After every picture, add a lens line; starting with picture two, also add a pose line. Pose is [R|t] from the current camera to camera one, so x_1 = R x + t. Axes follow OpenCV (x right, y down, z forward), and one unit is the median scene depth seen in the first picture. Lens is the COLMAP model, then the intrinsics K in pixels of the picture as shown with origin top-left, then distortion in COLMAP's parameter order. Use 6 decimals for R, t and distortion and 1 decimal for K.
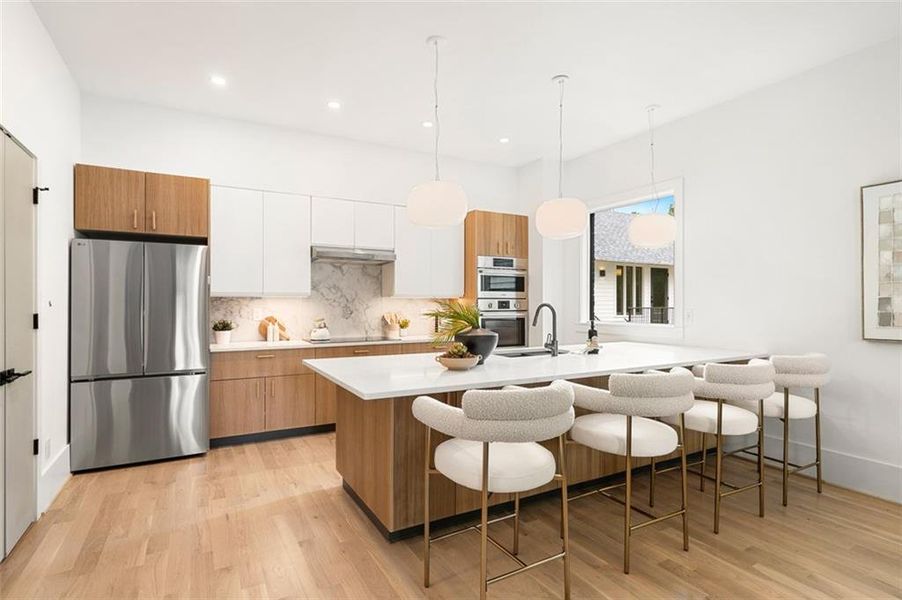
lens RADIAL K [[440.0, 0, 451.0], [0, 440.0, 300.0], [0, 0, 1]] dist [0.003619, 0.000444]
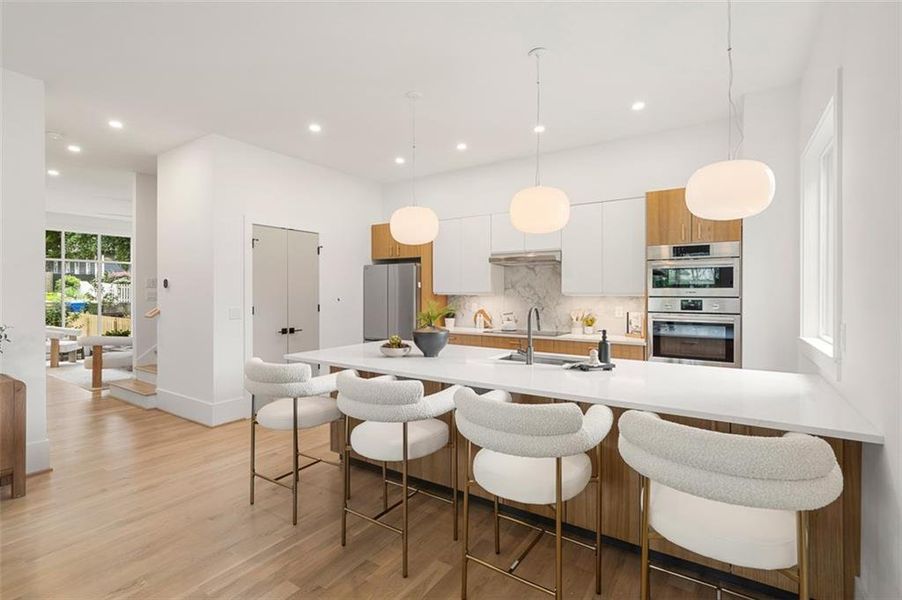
lens RADIAL K [[416.7, 0, 449.4], [0, 416.7, 294.0], [0, 0, 1]] dist [0.000866, 0.000236]
pose [[0.468457, 0.002082, -0.883484, 0.650742], [0.001975, 0.999992, 0.003403, -0.013873], [0.883484, -0.003339, 0.468449, 0.326307]]
